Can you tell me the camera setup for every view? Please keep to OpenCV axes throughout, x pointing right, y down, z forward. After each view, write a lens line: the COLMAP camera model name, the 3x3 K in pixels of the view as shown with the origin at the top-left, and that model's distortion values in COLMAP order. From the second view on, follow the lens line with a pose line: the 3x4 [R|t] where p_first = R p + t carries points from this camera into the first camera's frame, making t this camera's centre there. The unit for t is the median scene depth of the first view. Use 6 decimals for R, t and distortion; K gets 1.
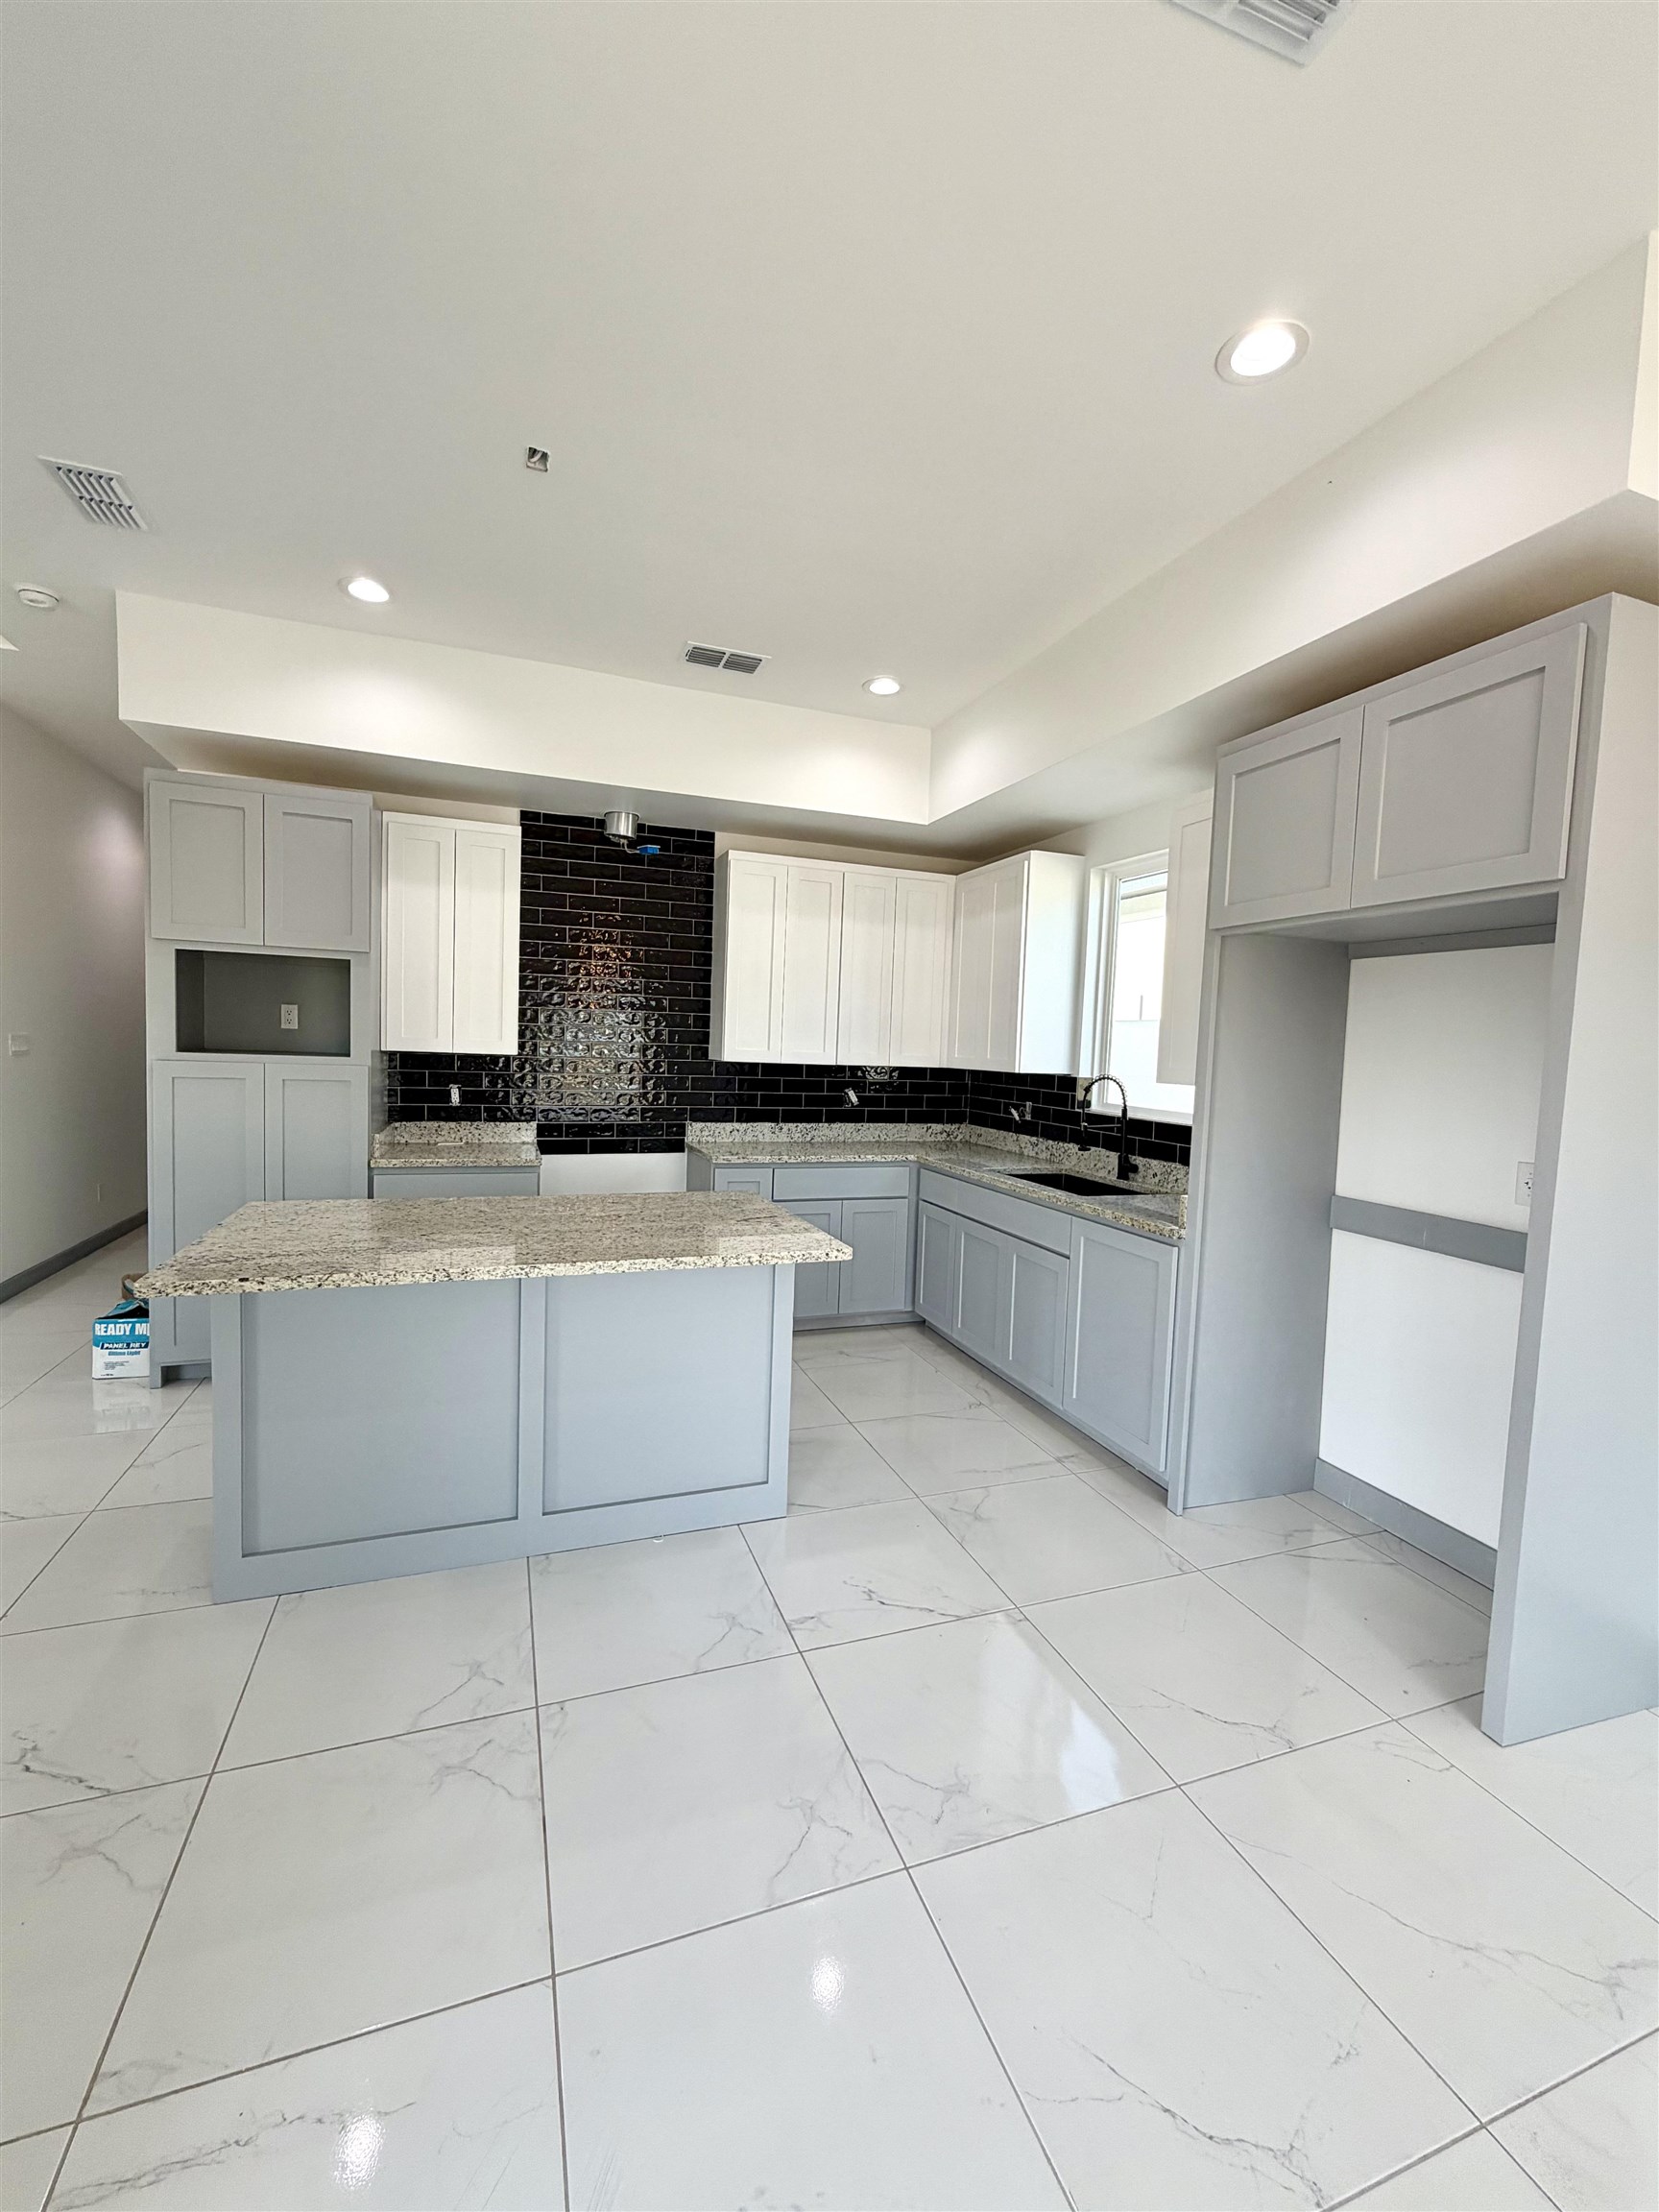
lens RADIAL K [[905.6, 0, 845.3], [0, 905.6, 1109.8], [0, 0, 1]] dist [0.000131, 0.000611]
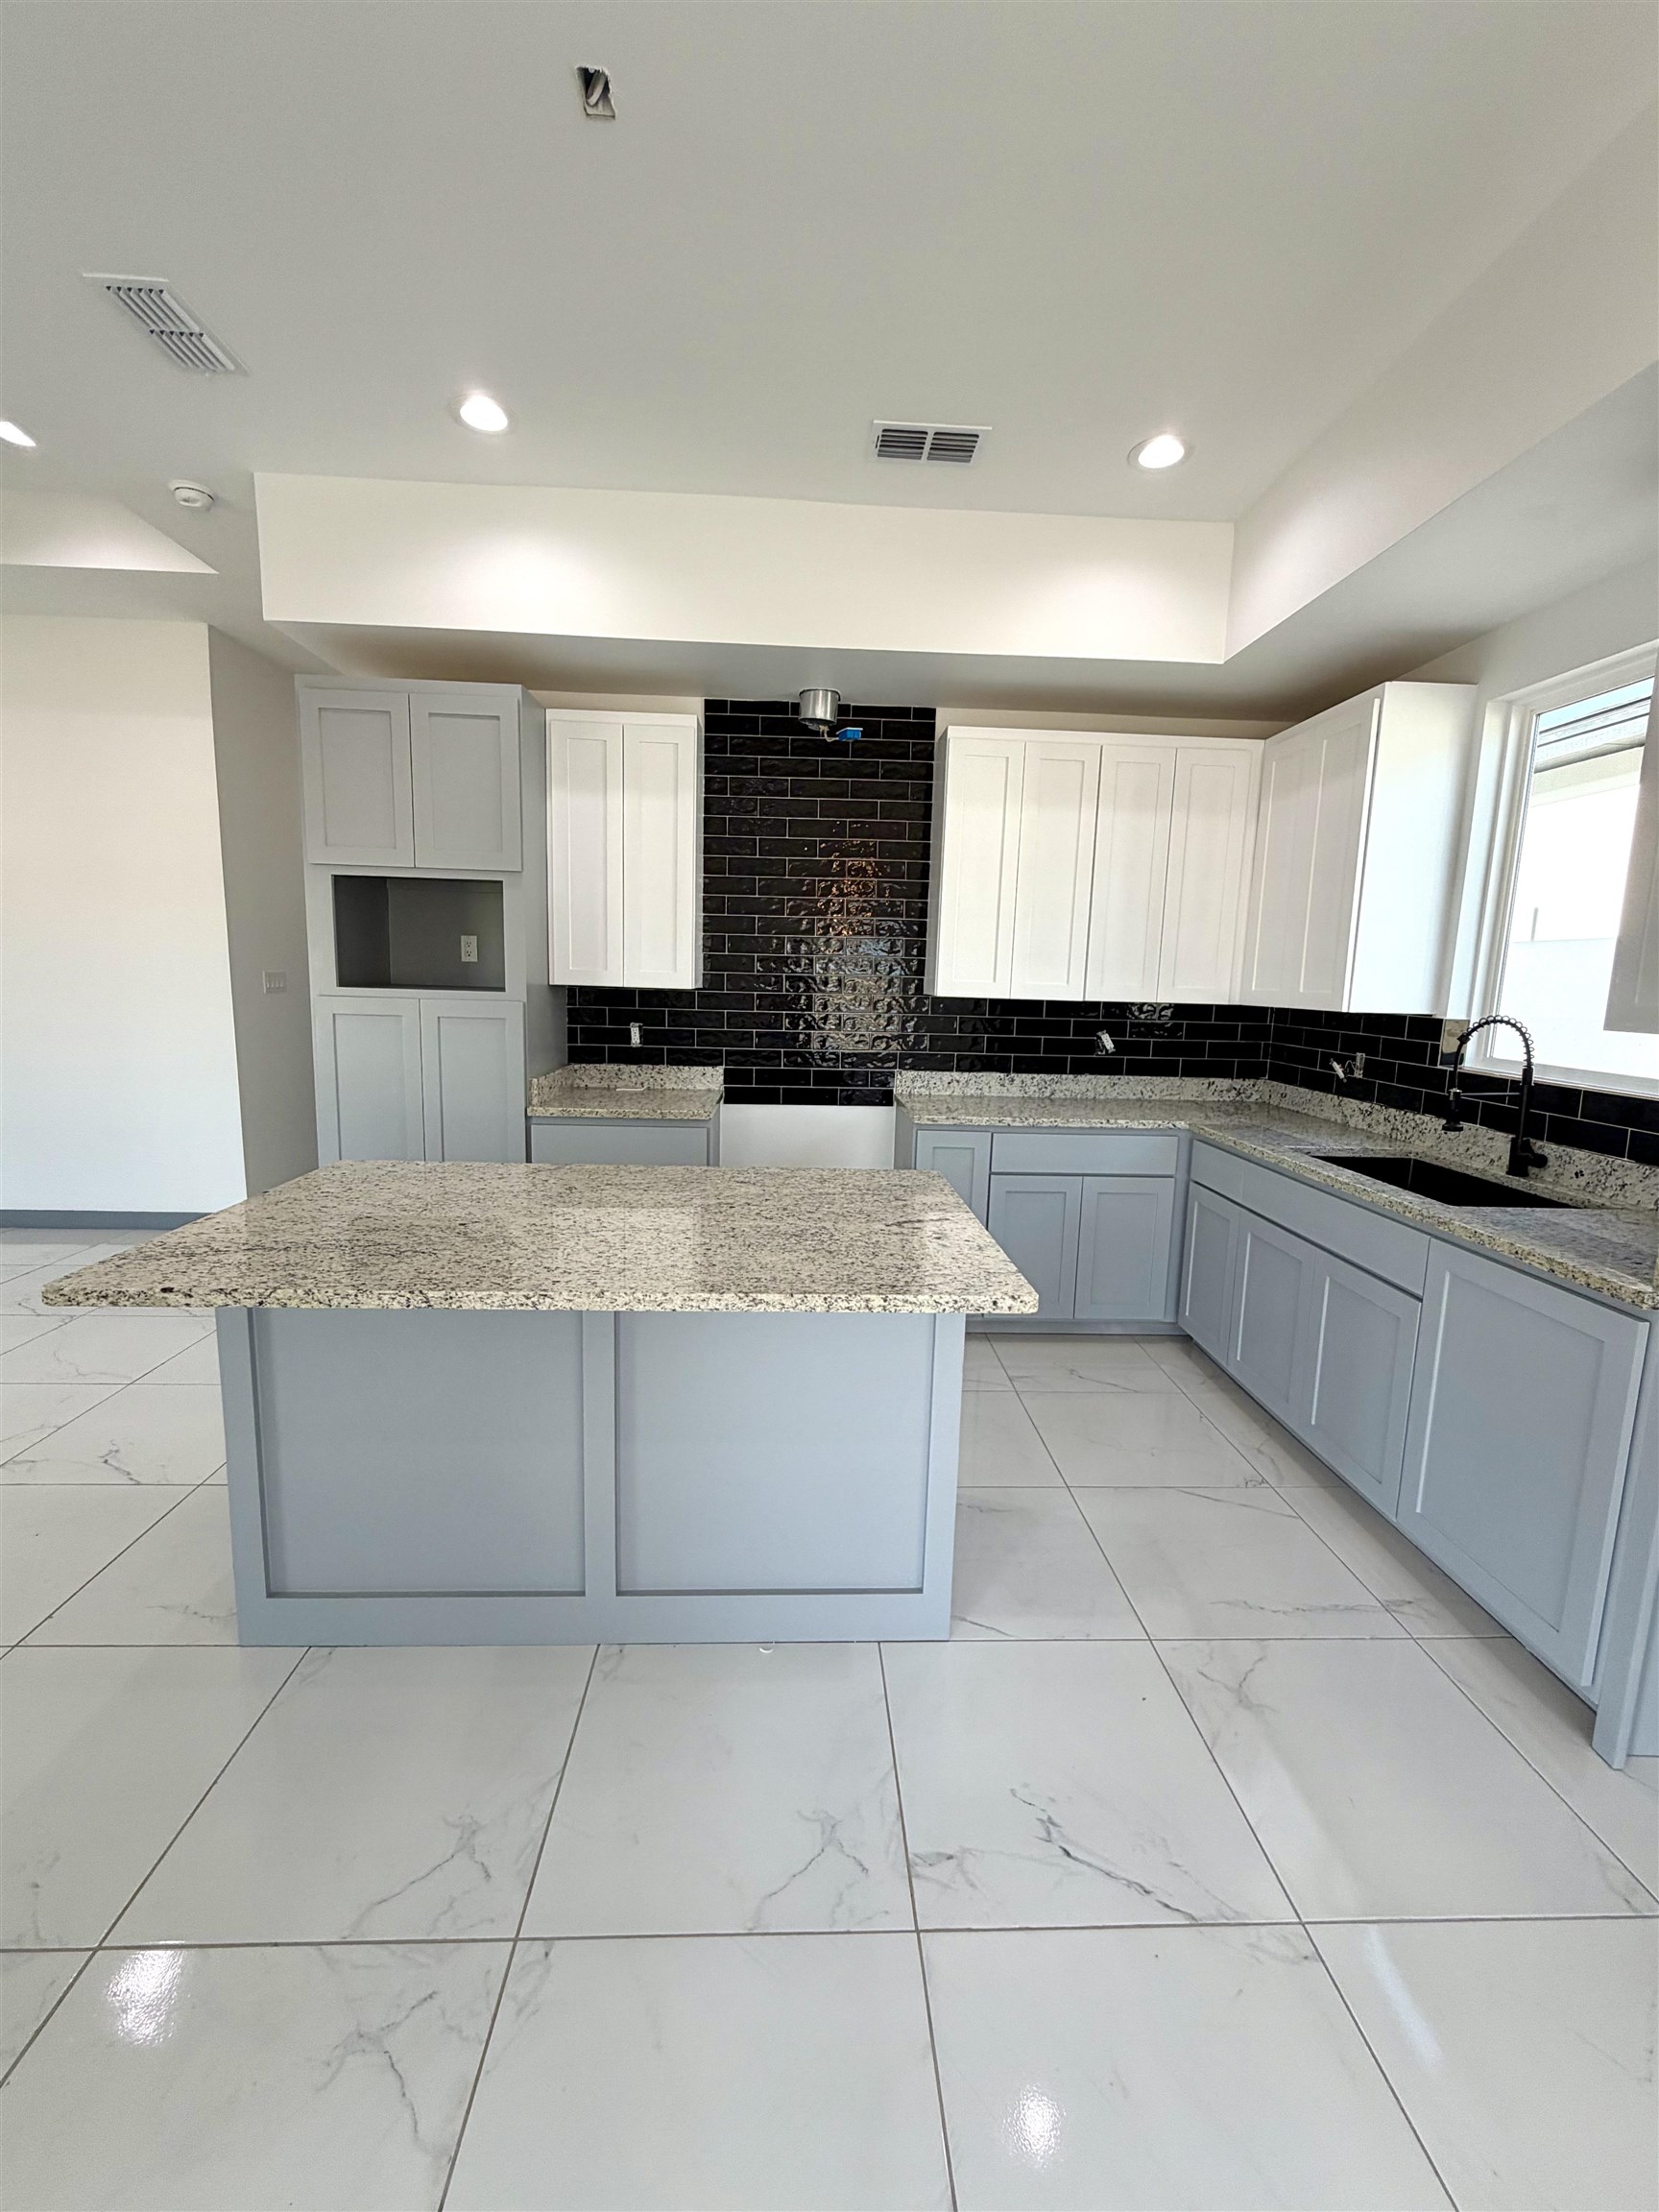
lens RADIAL K [[905.6, 0, 836.5], [0, 905.6, 1107.5], [0, 0, 1]] dist [0.000131, 0.000611]
pose [[0.949939, 0.036247, -0.310327, 0.038823], [-0.015565, 0.997505, 0.068866, -0.010049], [0.312049, -0.060588, 0.948132, 0.224470]]
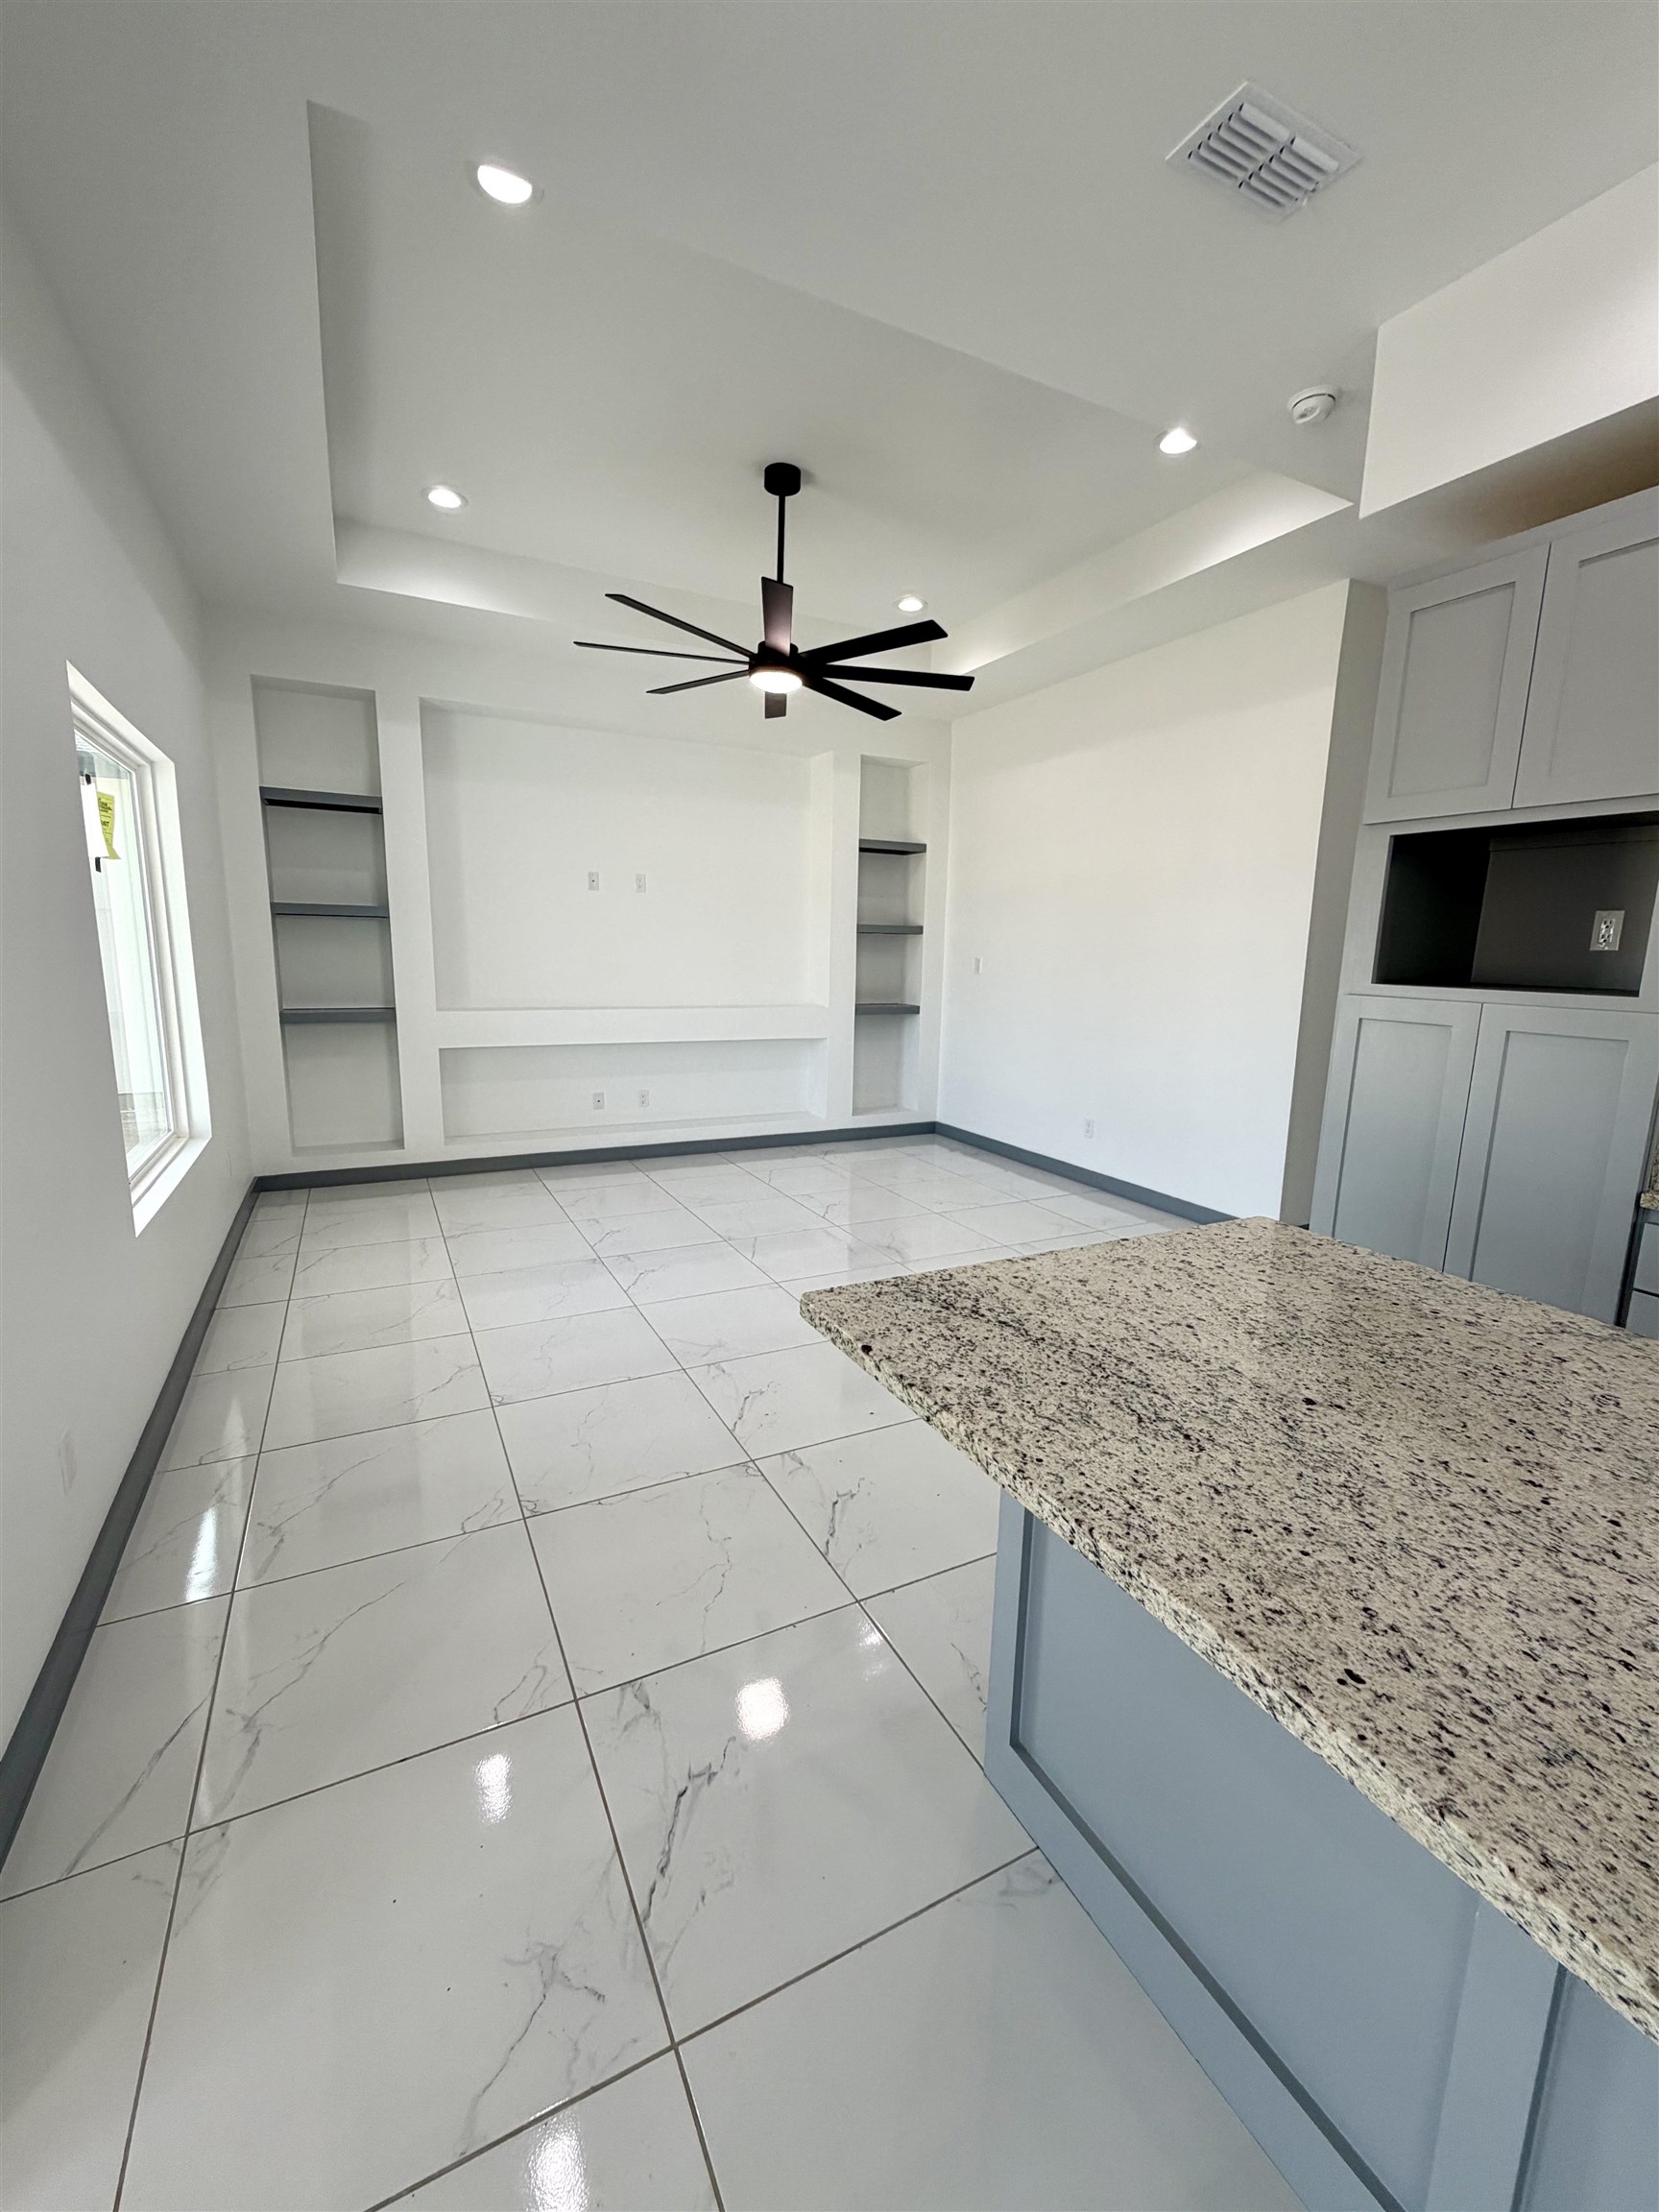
lens RADIAL K [[905.6, 0, 836.9], [0, 905.6, 1101.1], [0, 0, 1]] dist [0.000131, 0.000611]
pose [[0.103991, 0.134344, -0.985463, -0.054139], [-0.090703, 0.987987, 0.125117, -0.019412], [0.990434, 0.076374, 0.114927, 0.425379]]
